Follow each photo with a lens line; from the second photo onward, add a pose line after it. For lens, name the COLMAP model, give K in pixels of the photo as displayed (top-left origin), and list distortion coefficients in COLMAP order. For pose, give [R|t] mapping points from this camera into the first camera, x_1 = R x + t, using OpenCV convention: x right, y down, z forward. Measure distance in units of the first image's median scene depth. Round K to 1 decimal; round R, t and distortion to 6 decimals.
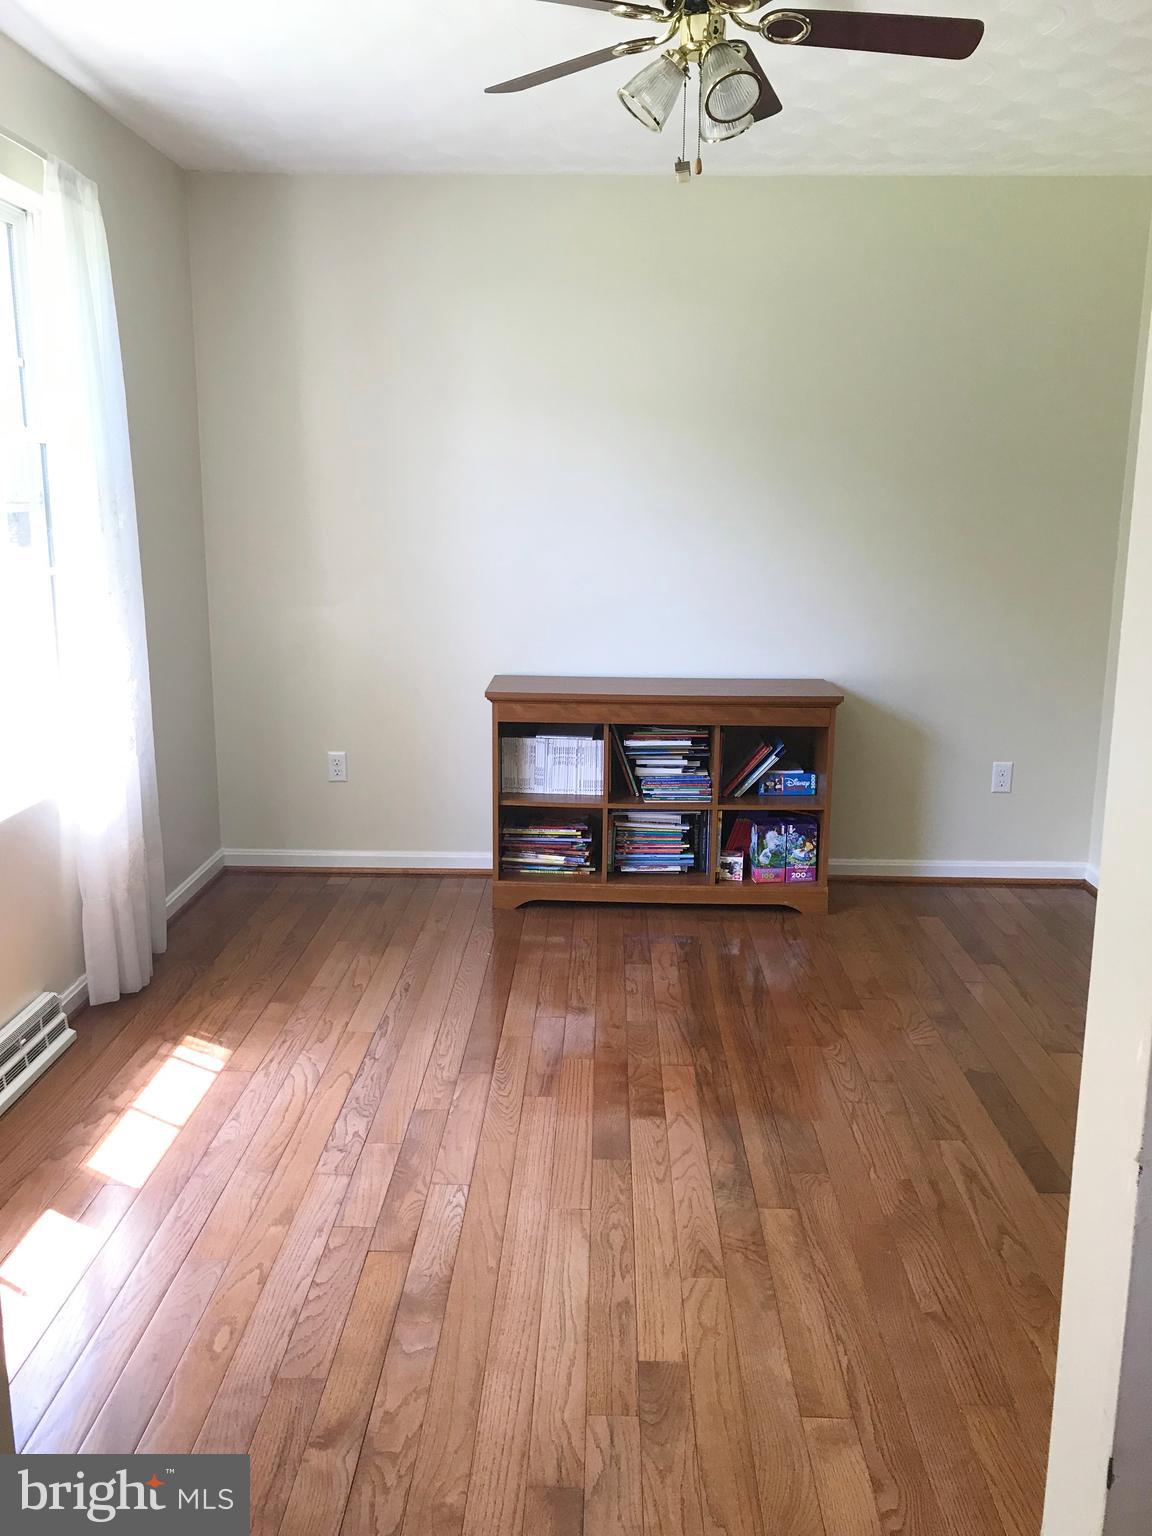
lens RADIAL K [[1273.3, 0, 573.7], [0, 1273.3, 766.2], [0, 0, 1]] dist [0.014254, -0.051716]
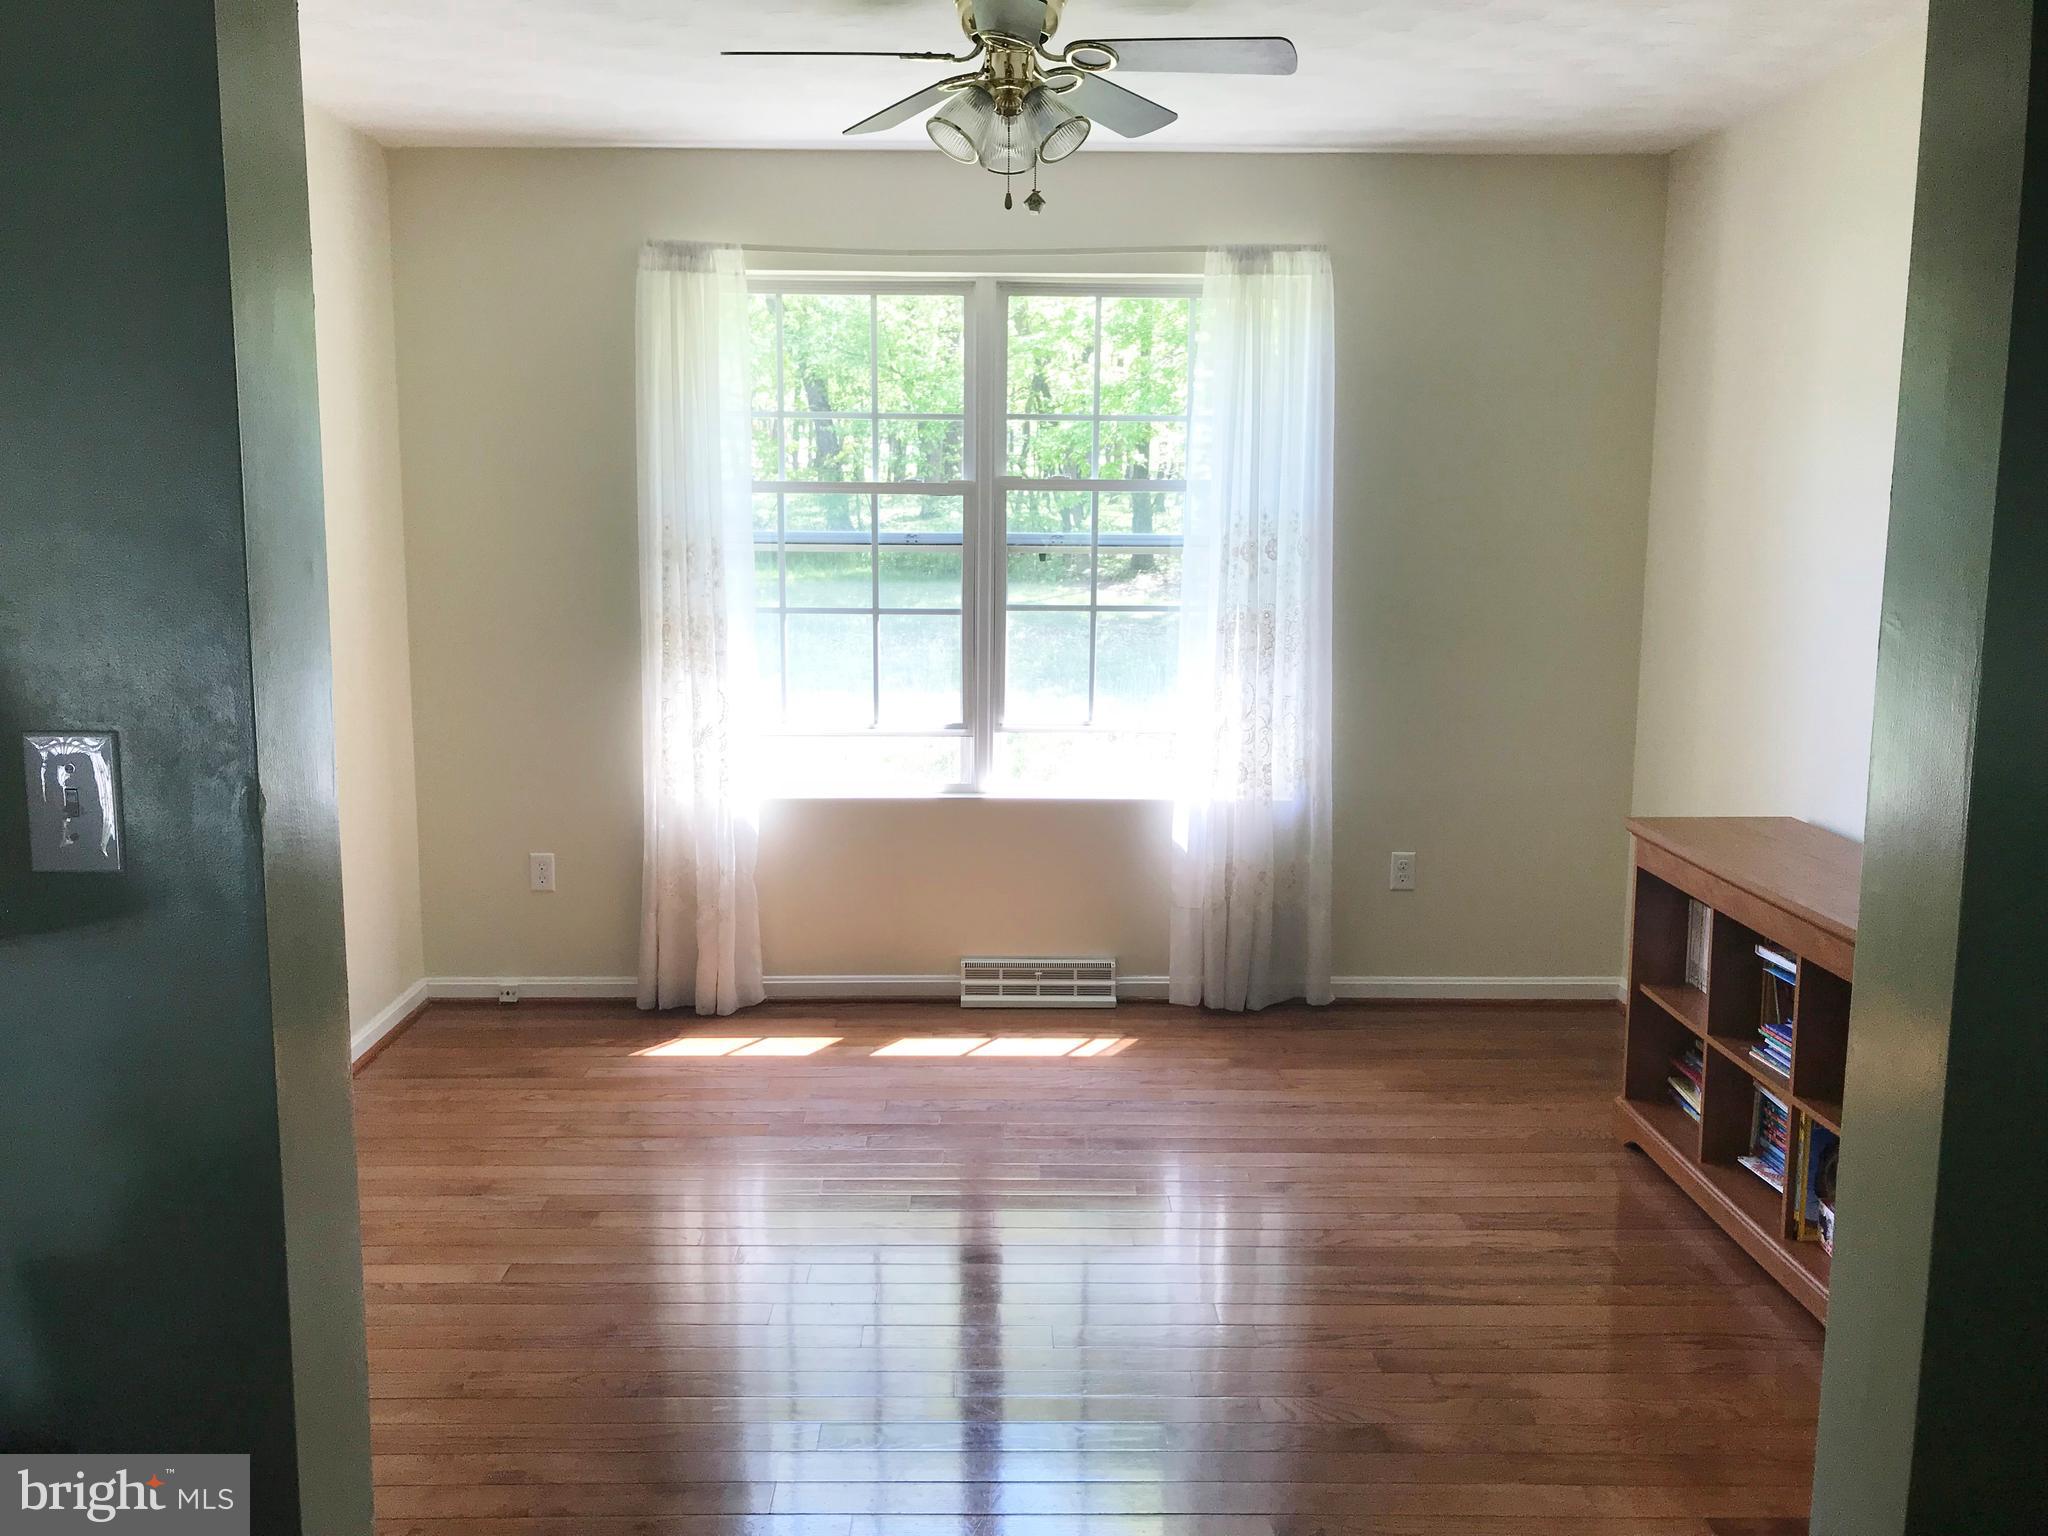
lens RADIAL K [[1697.7, 0, 1023.5], [0, 1697.7, 765.8], [0, 0, 1]] dist [0.014254, -0.051716]
pose [[0.064548, 0.155551, -0.985717, 1.075336], [-0.227656, 0.964025, 0.137220, -0.184711], [0.971600, 0.215547, 0.097638, 0.737345]]
